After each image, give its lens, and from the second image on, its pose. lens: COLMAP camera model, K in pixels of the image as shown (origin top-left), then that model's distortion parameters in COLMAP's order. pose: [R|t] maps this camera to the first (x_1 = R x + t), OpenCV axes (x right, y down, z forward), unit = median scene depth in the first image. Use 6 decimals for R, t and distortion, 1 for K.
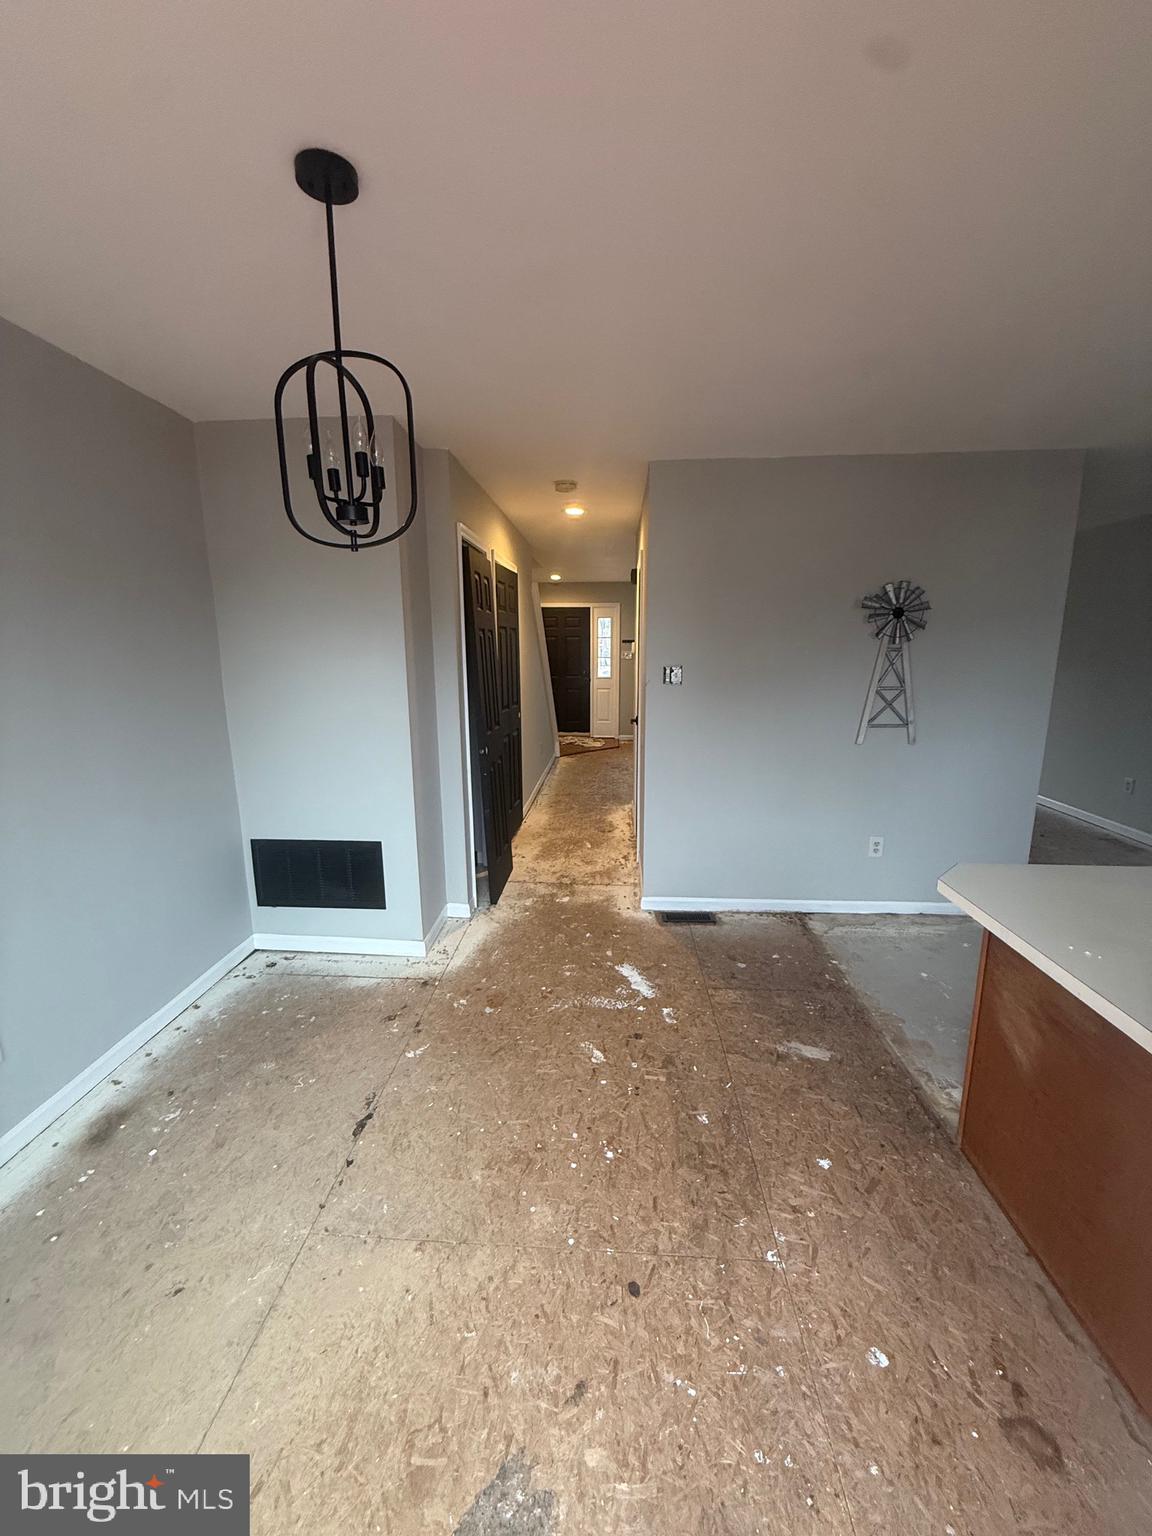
lens RADIAL K [[609.7, 0, 573.2], [0, 609.7, 762.8], [0, 0, 1]] dist [-0.000097, -0.000272]
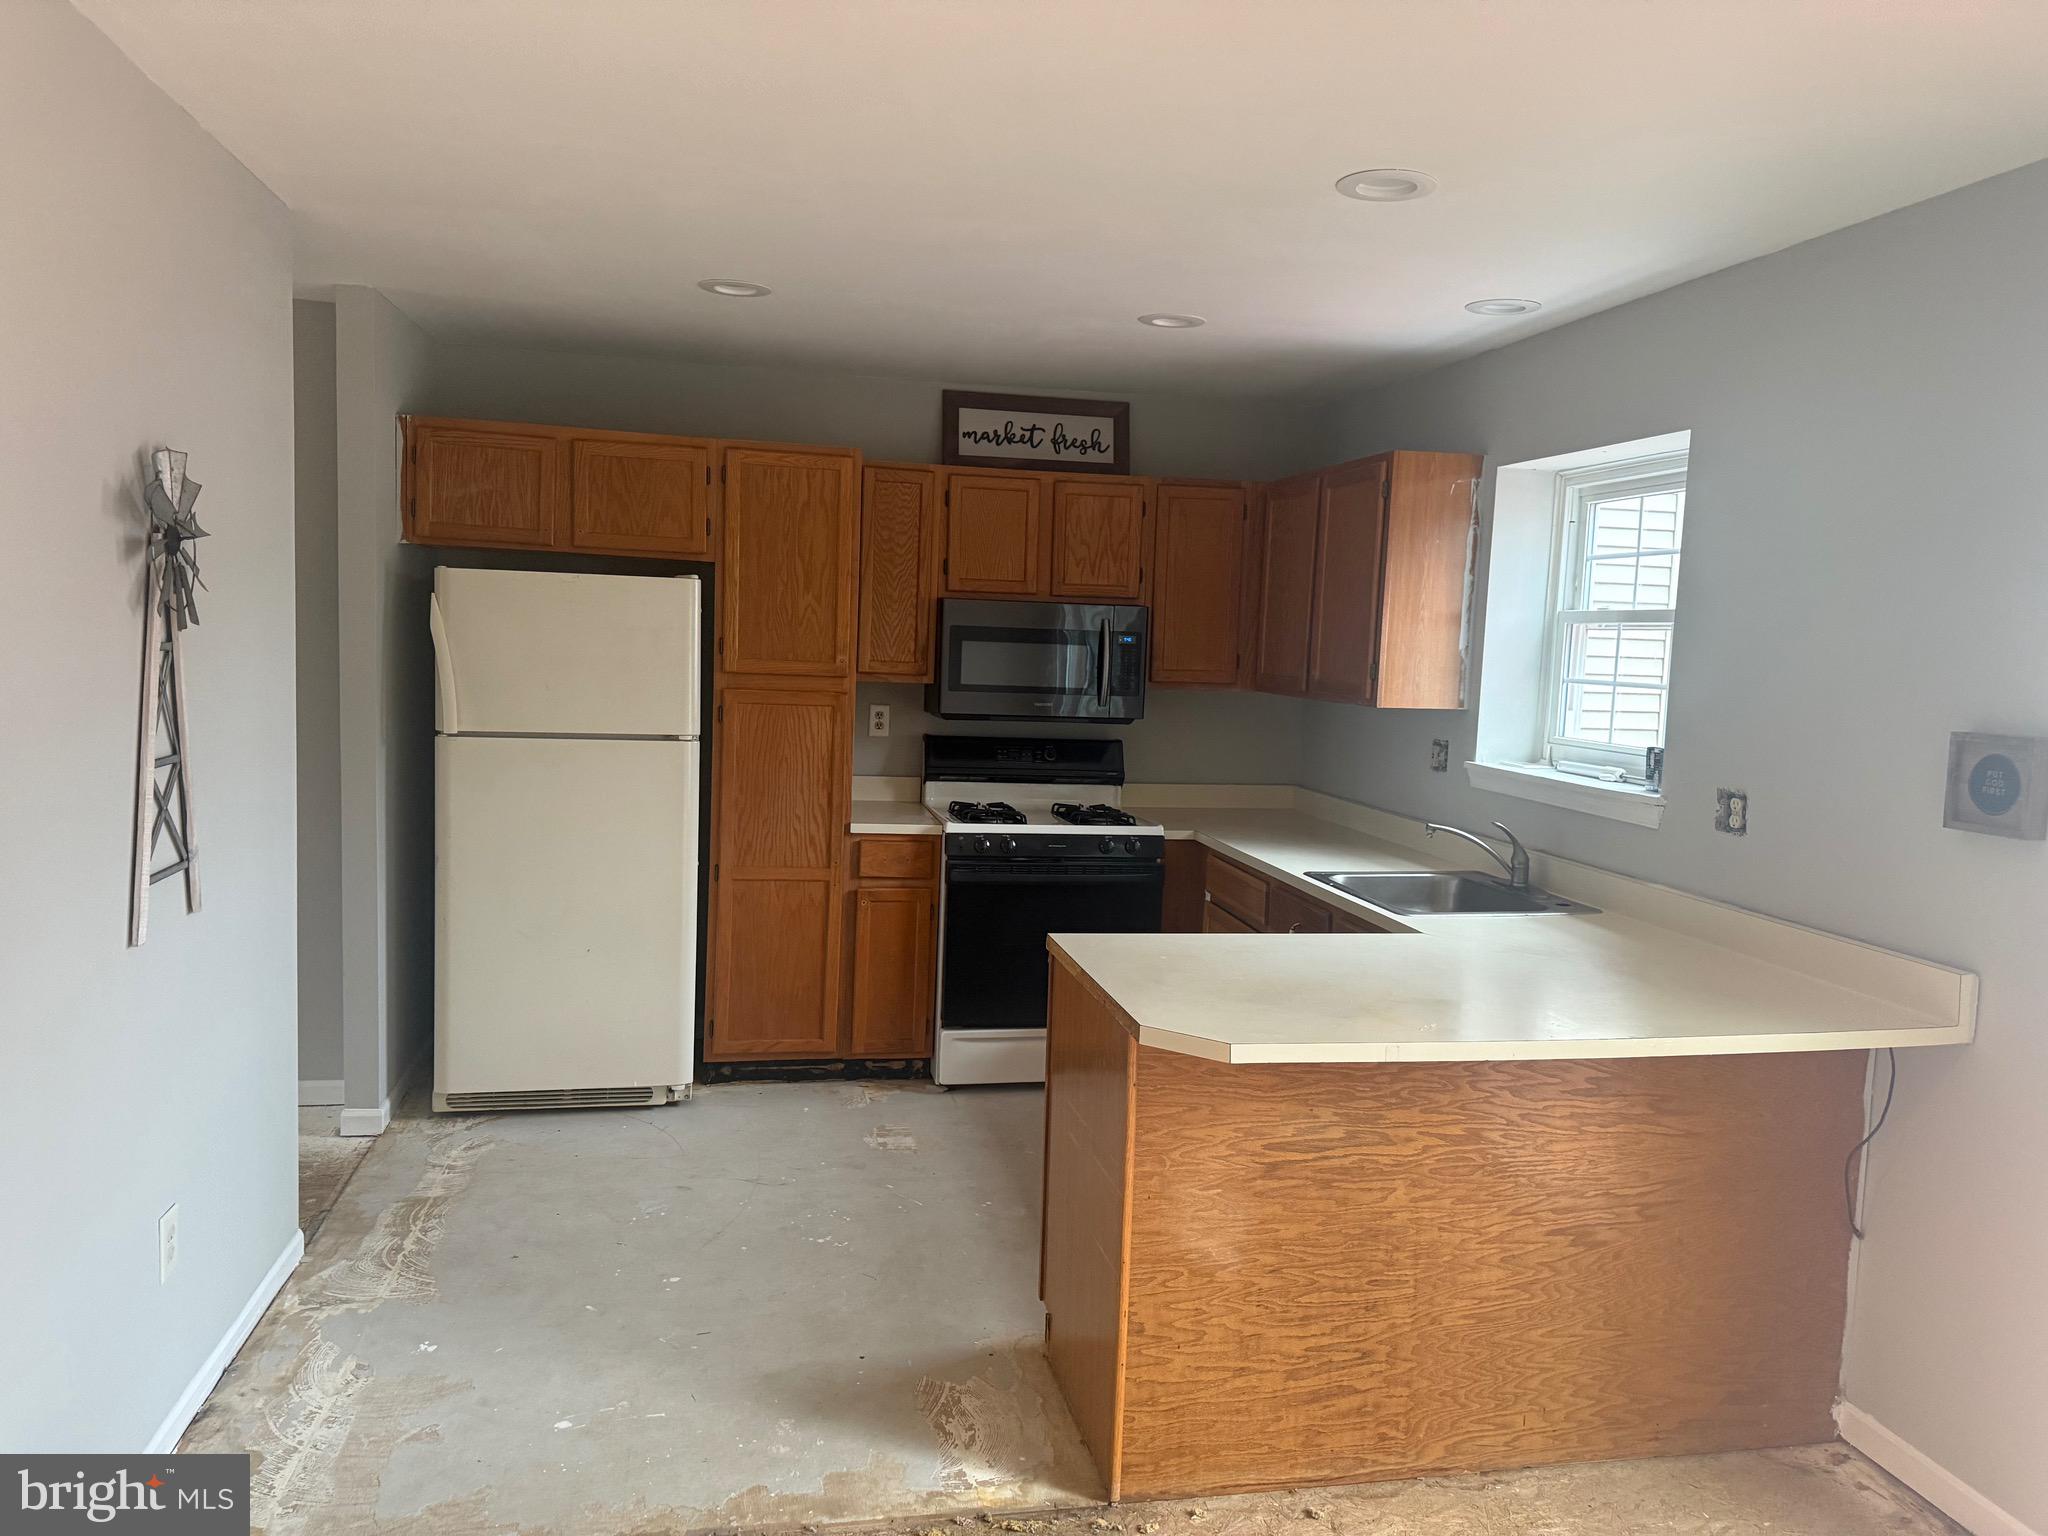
lens RADIAL K [[1423.5, 0, 1024.2], [0, 1423.5, 774.9], [0, 0, 1]] dist [0.122912, -0.191608]
pose [[-0.261040, -0.098342, 0.960306, -0.406408], [0.144663, 0.979578, 0.139640, -0.177364], [-0.954427, 0.175372, -0.241483, 0.838408]]
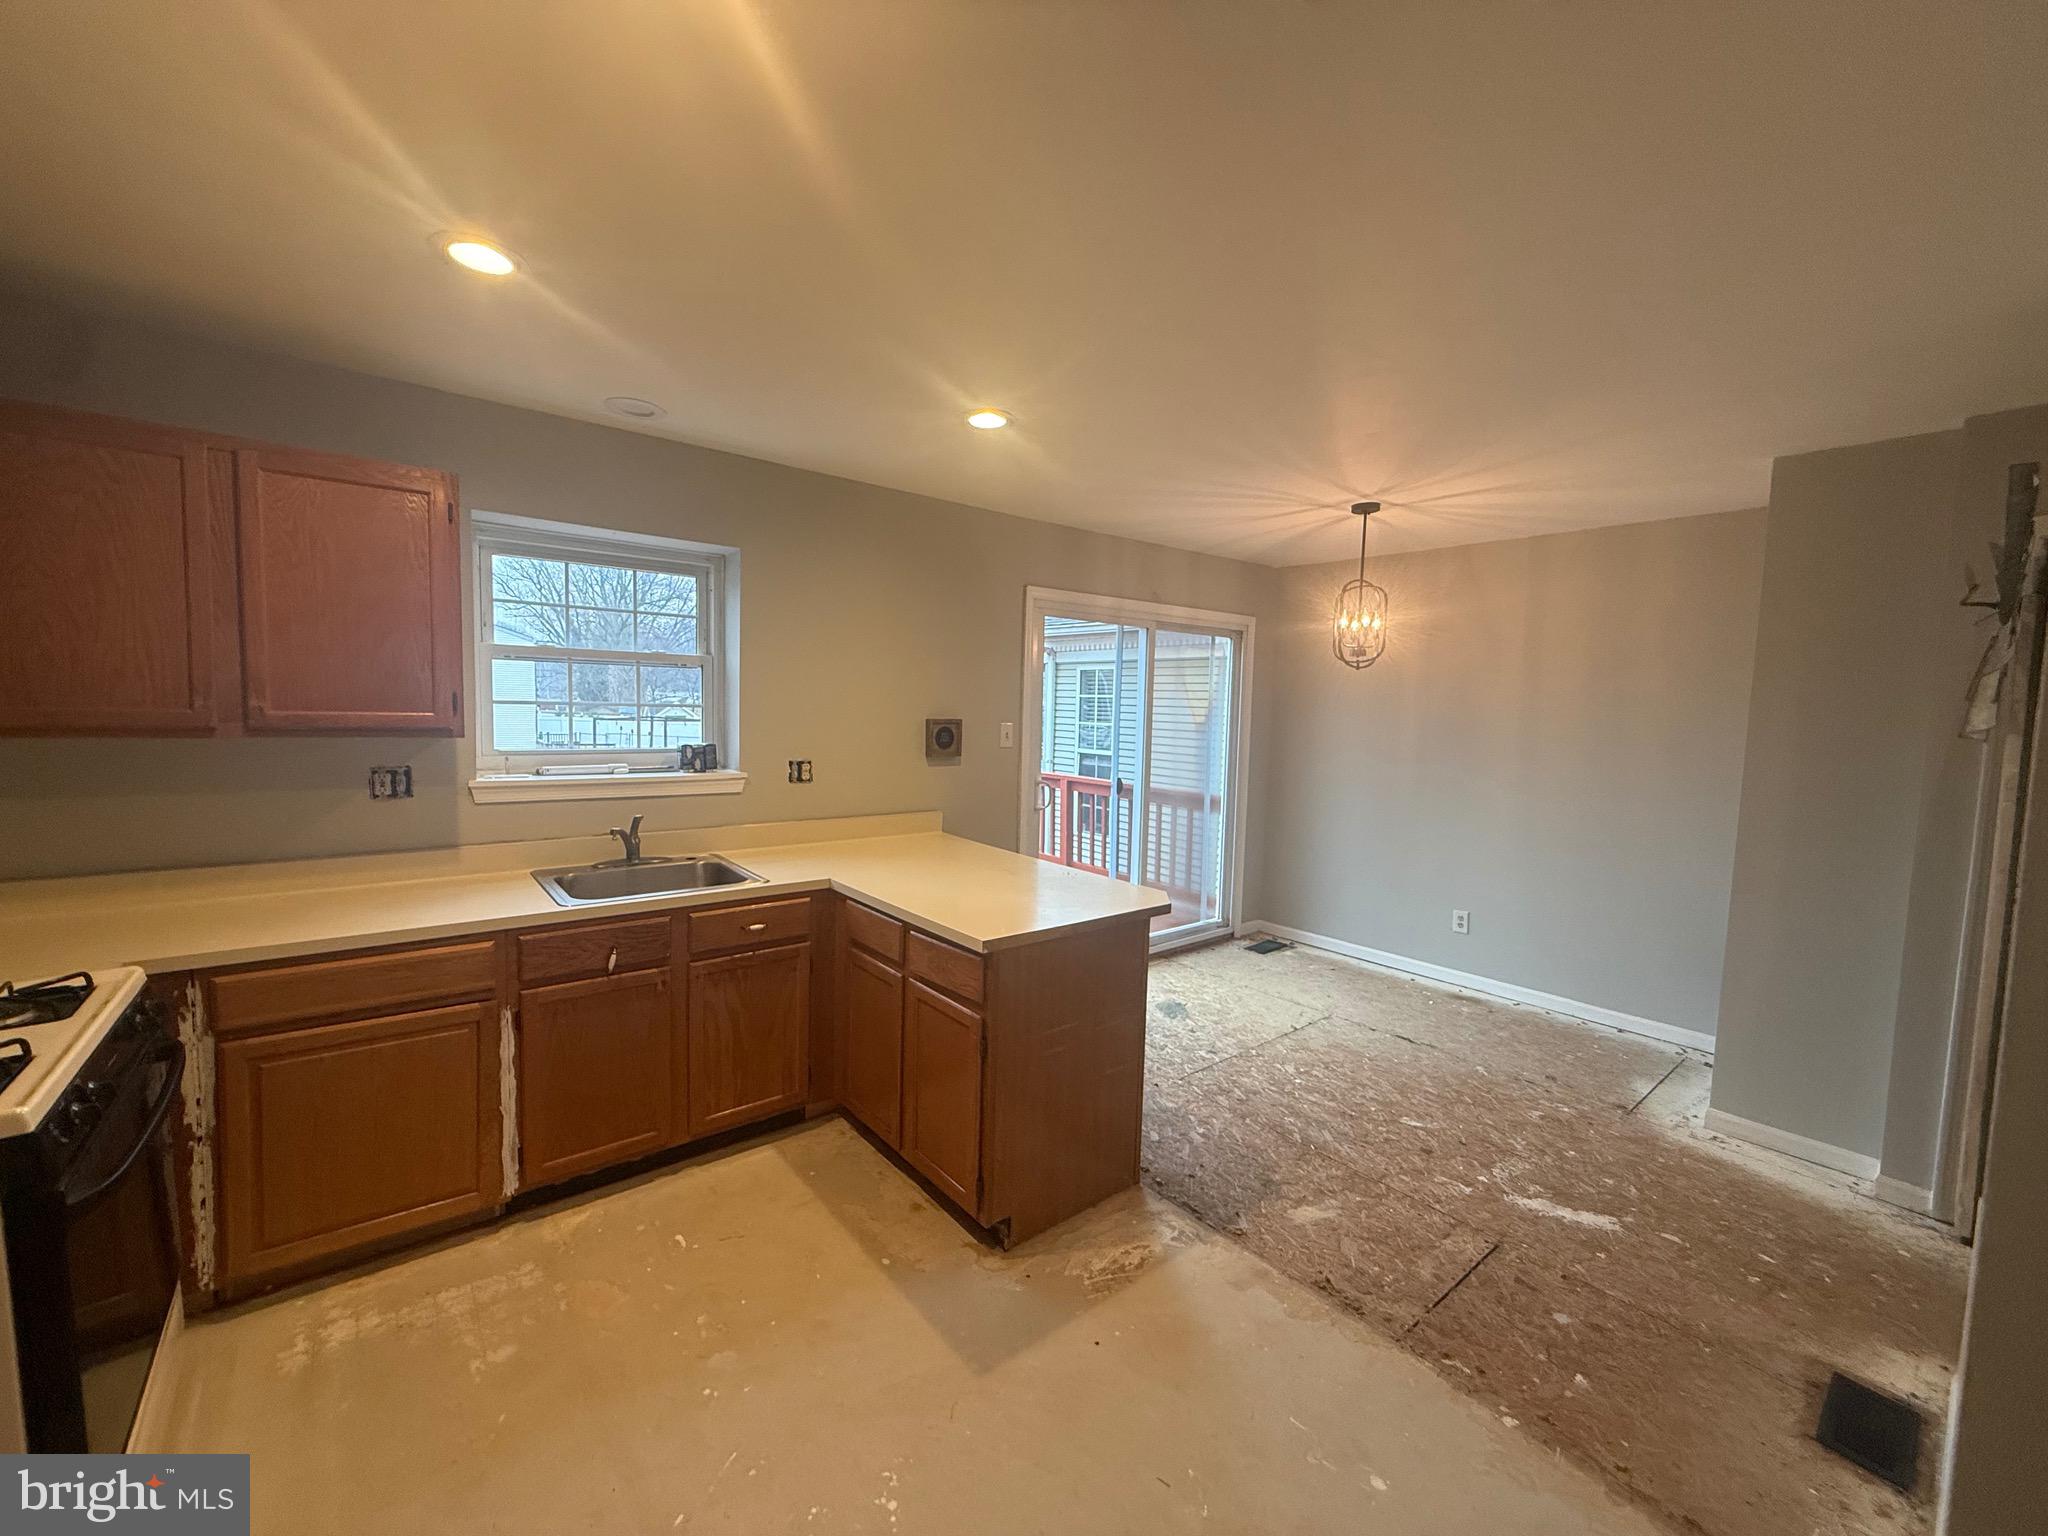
lens RADIAL K [[813.0, 0, 1020.6], [0, 813.0, 768.7], [0, 0, 1]] dist [-0.000097, -0.000272]
pose [[-0.738637, 0.038791, -0.672987, 1.095082], [-0.147744, 0.964754, 0.217765, -0.216935], [0.657714, 0.260279, -0.706872, 1.078851]]
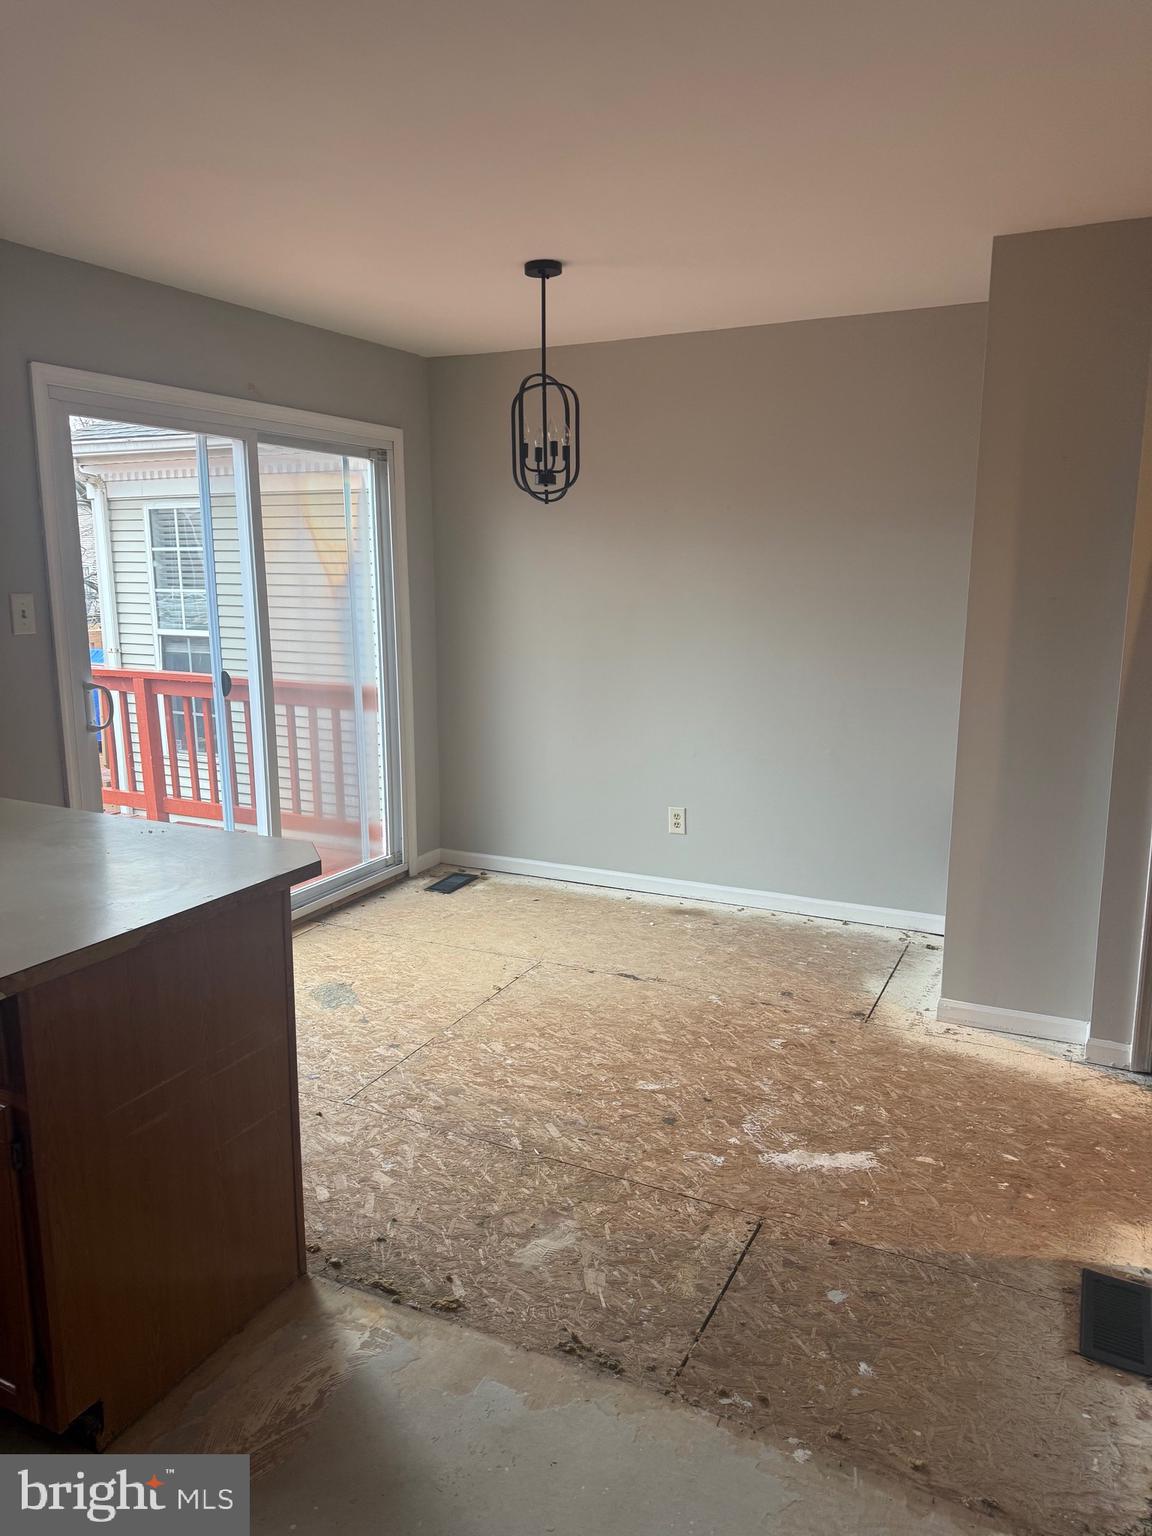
lens RADIAL K [[1067.6, 0, 570.2], [0, 1067.6, 771.4], [0, 0, 1]] dist [0.122912, -0.191608]
pose [[-0.391608, 0.177127, -0.902923, 1.001342], [-0.168222, 0.950976, 0.259513, -0.199760], [0.904624, 0.253519, -0.342613, 1.011073]]
